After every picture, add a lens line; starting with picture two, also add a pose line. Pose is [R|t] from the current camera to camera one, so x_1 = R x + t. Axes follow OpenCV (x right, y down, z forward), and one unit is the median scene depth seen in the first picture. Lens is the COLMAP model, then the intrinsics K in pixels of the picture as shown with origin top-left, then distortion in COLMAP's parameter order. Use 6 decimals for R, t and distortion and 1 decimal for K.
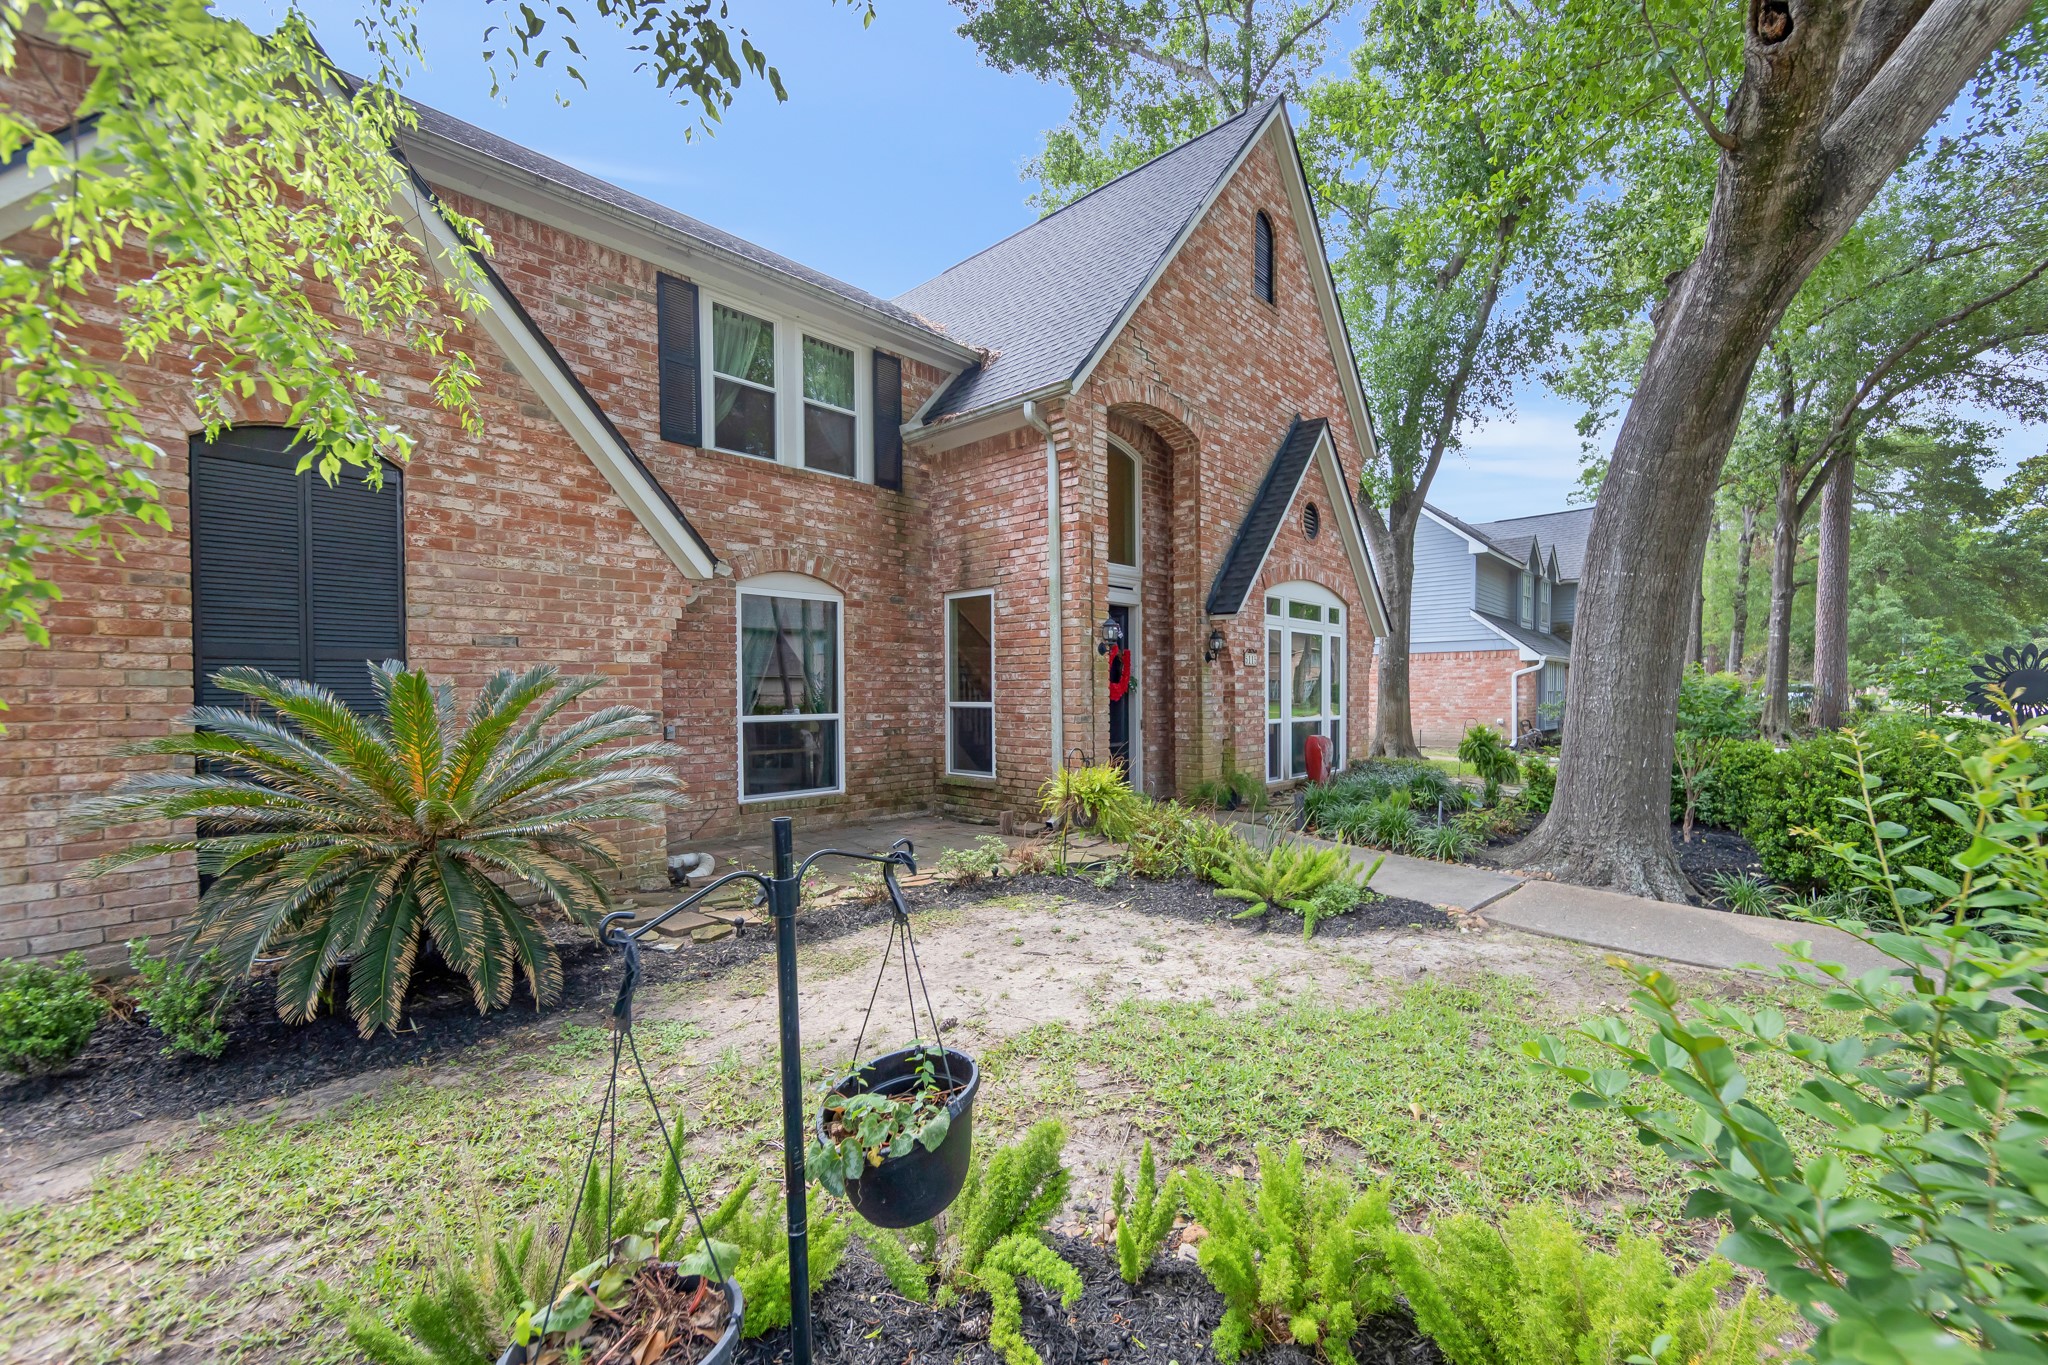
lens RADIAL K [[827.3, 0, 1097.3], [0, 827.3, 700.5], [0, 0, 1]] dist [-0.001388, 0.000057]
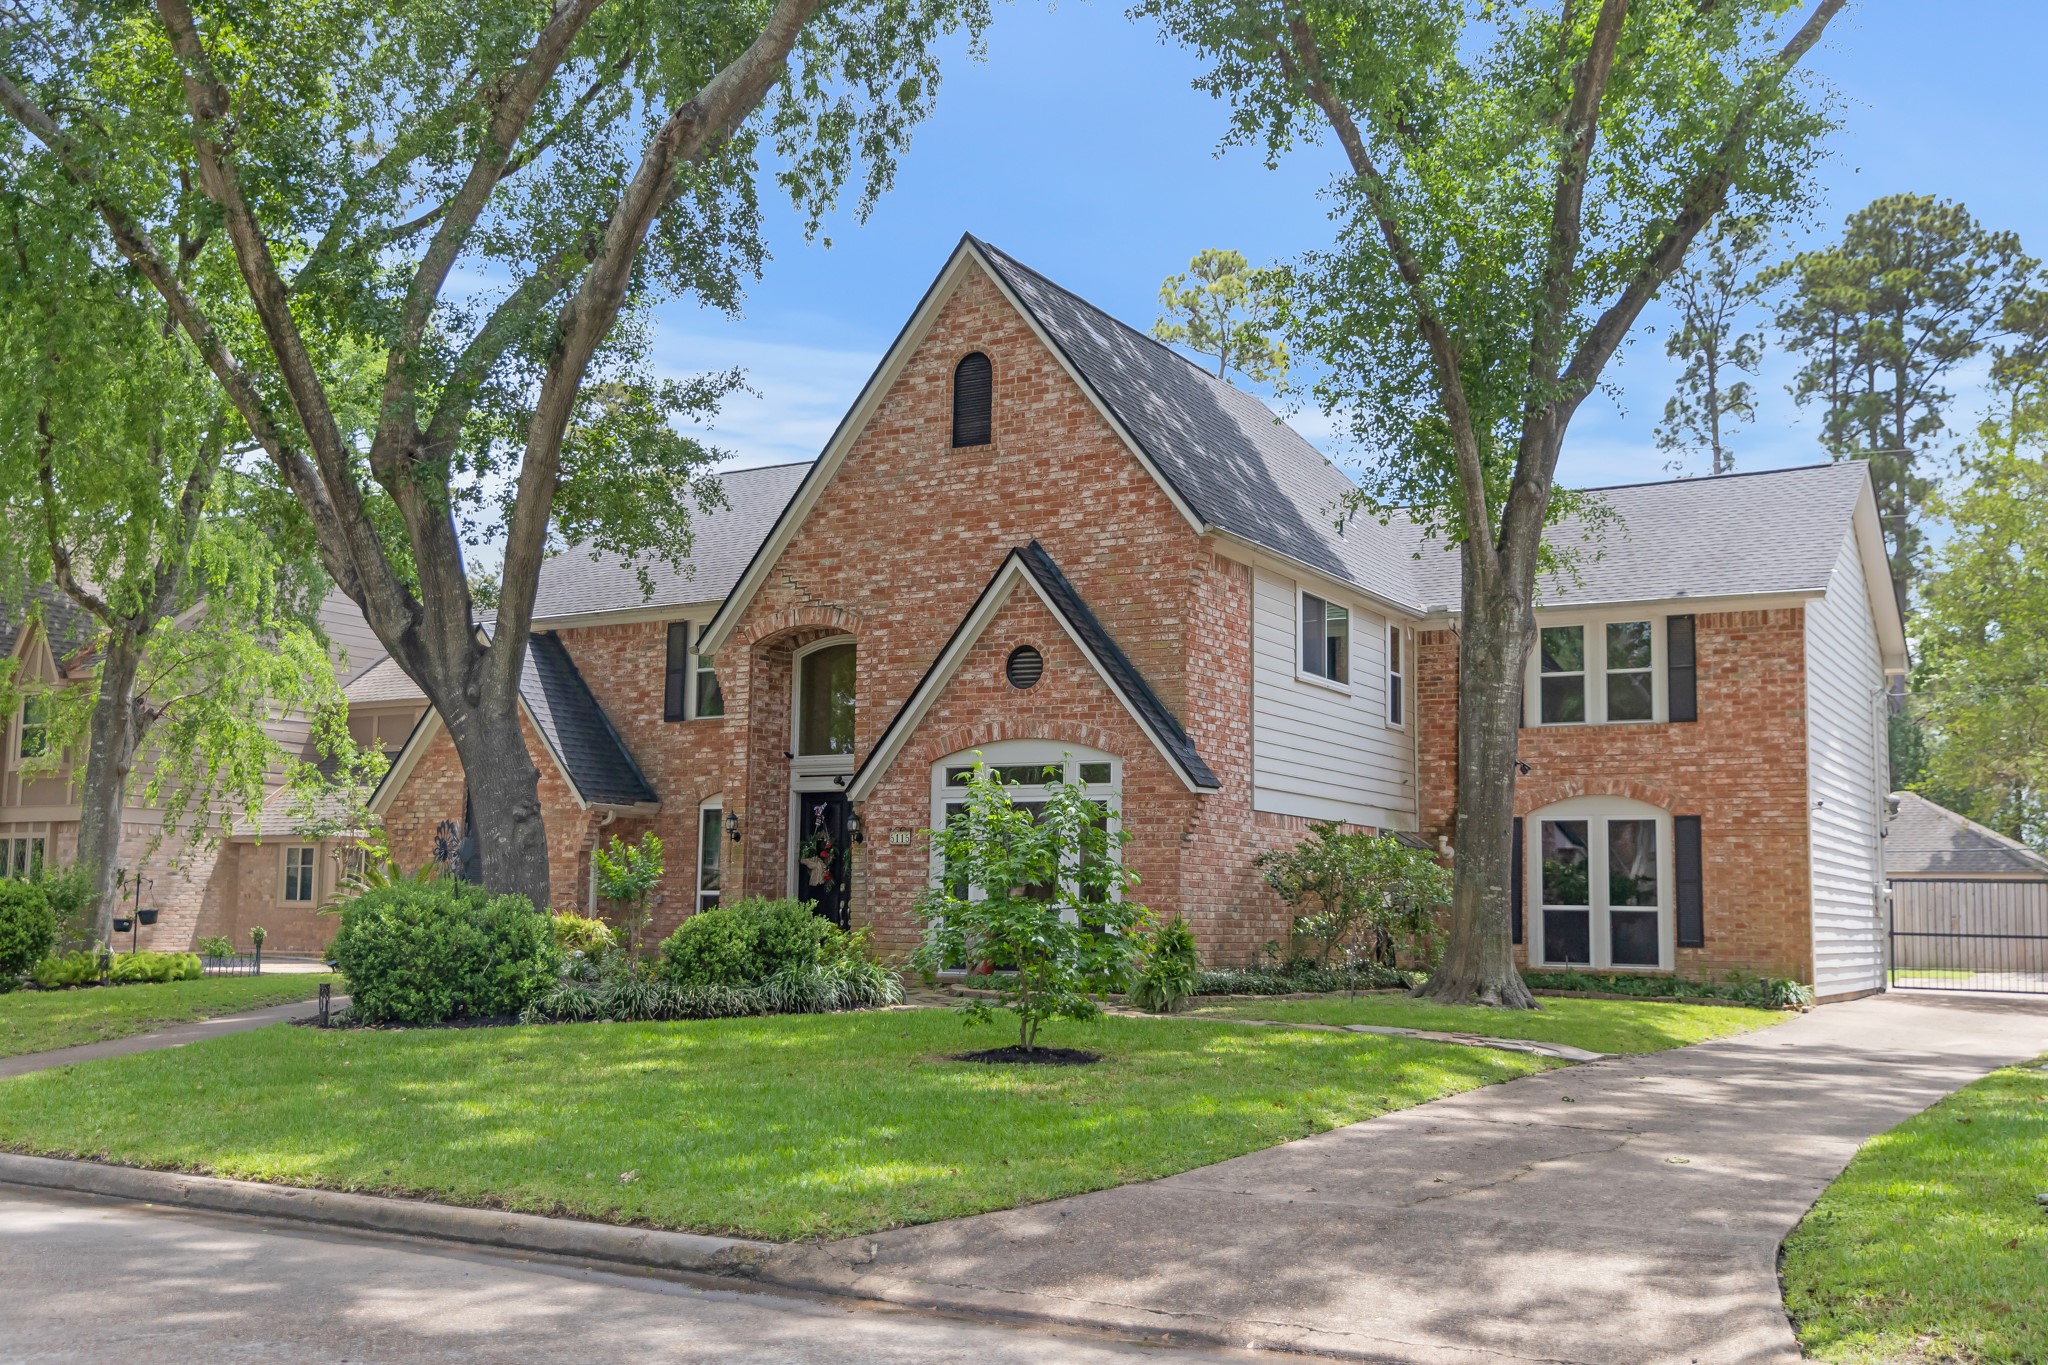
lens RADIAL K [[1939.1, 0, 1024.0], [0, 1939.1, 682.5], [0, 0, 1]] dist [0.014425, -0.001270]
pose [[0.169143, -0.112009, -0.979206, 2.867036], [-0.026570, 0.992642, -0.118135, 0.039536], [0.985233, 0.045999, 0.164923, 0.890220]]
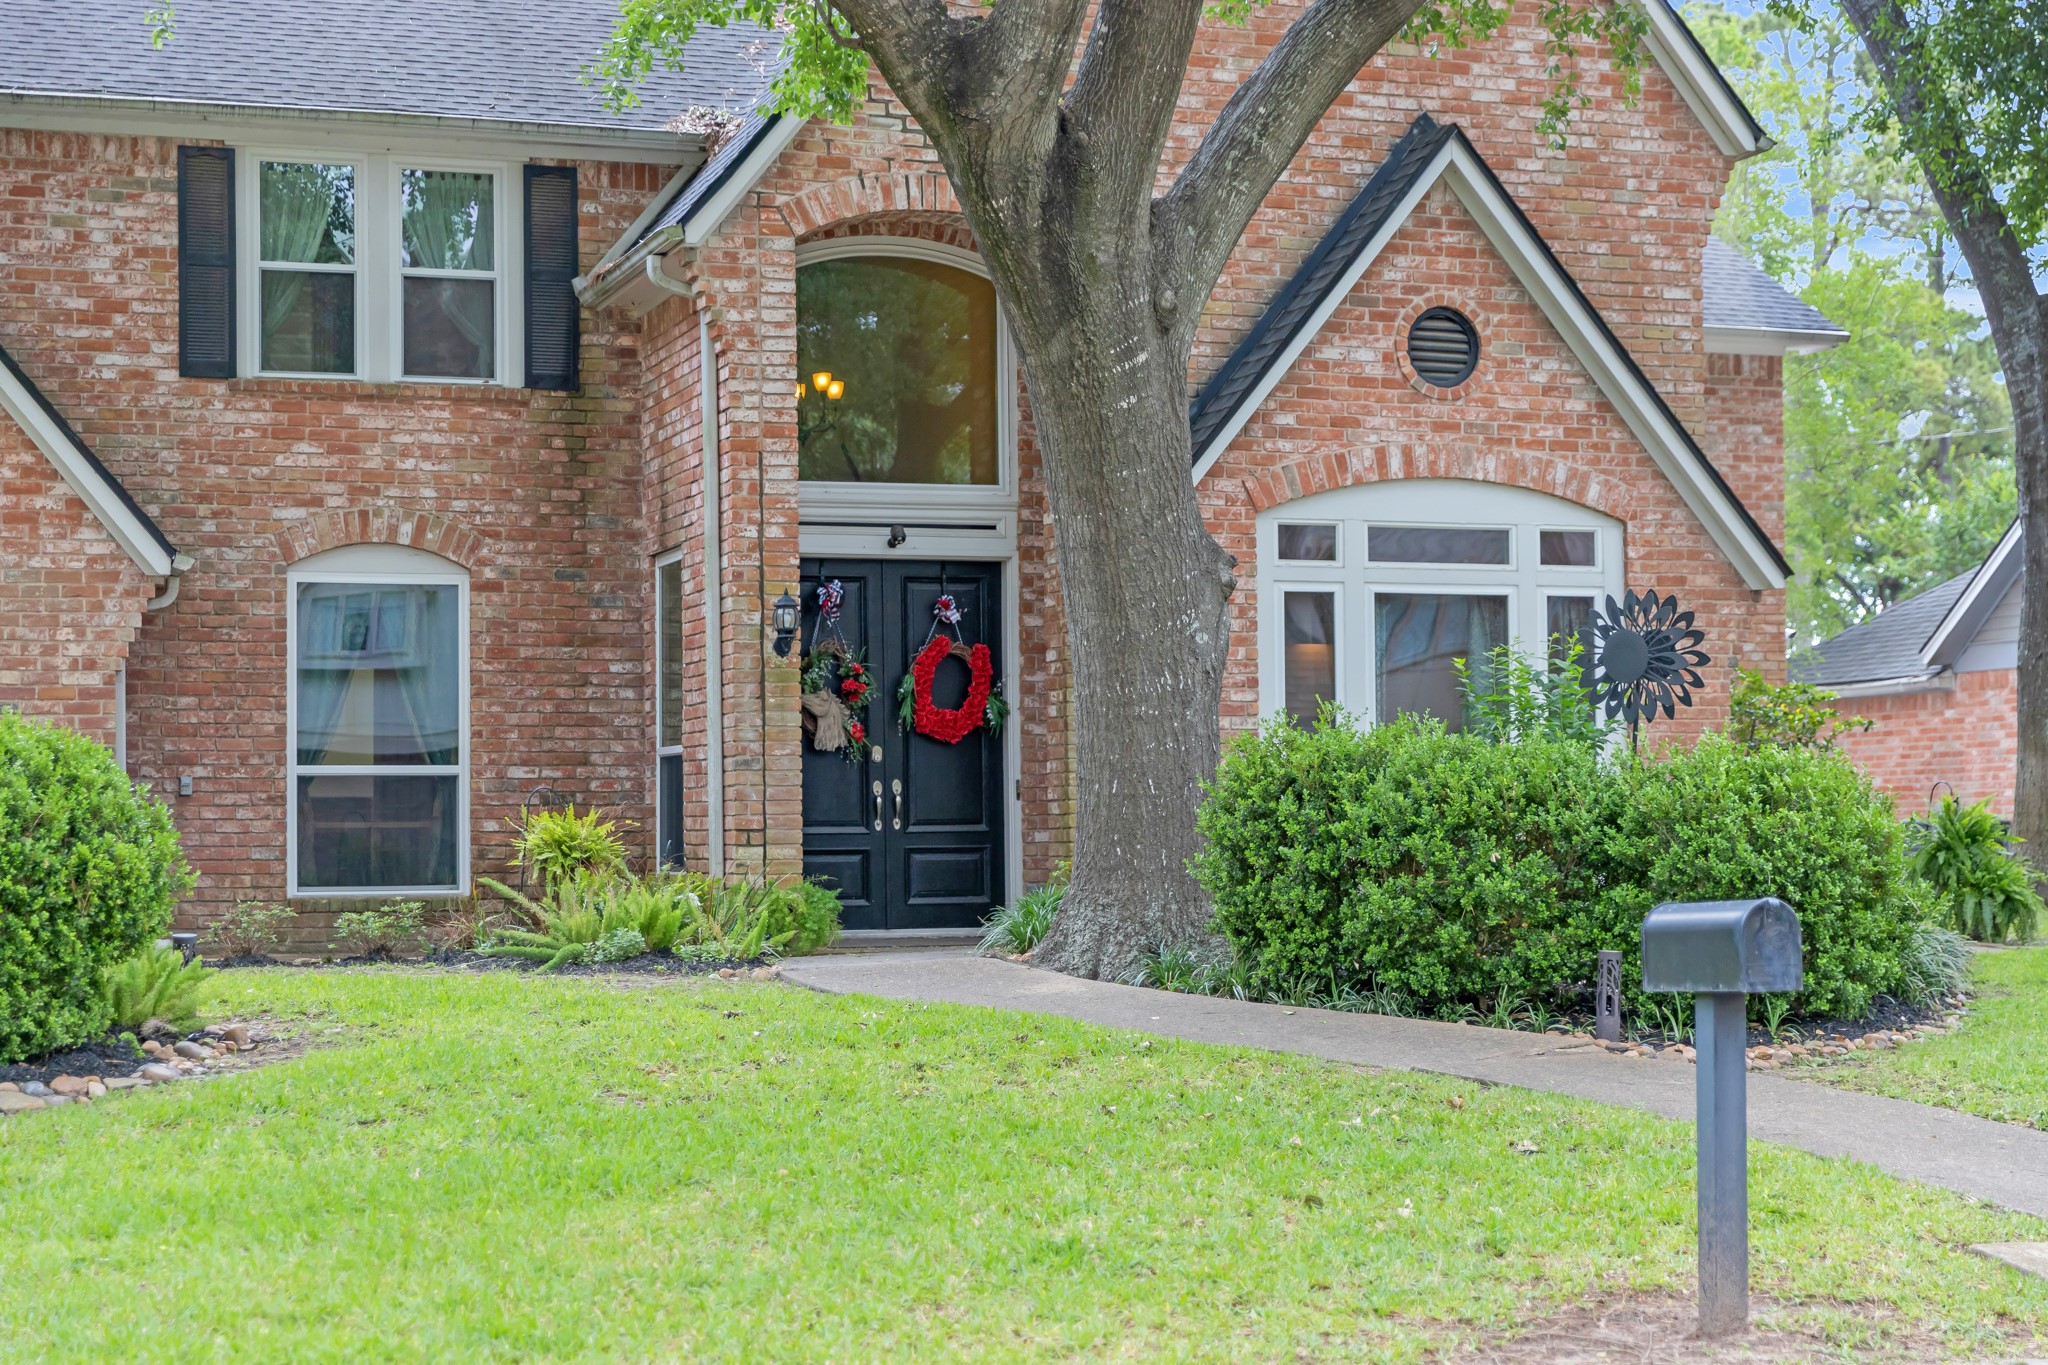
lens RADIAL K [[3364.2, 0, 938.7], [0, 3364.2, 682.0], [0, 0, 1]] dist [-0.004636, 0.073151]
pose [[0.852788, -0.029153, -0.521443, 1.293860], [-0.000543, 0.998391, -0.056706, 0.095264], [0.522257, 0.048641, 0.851400, -0.942908]]
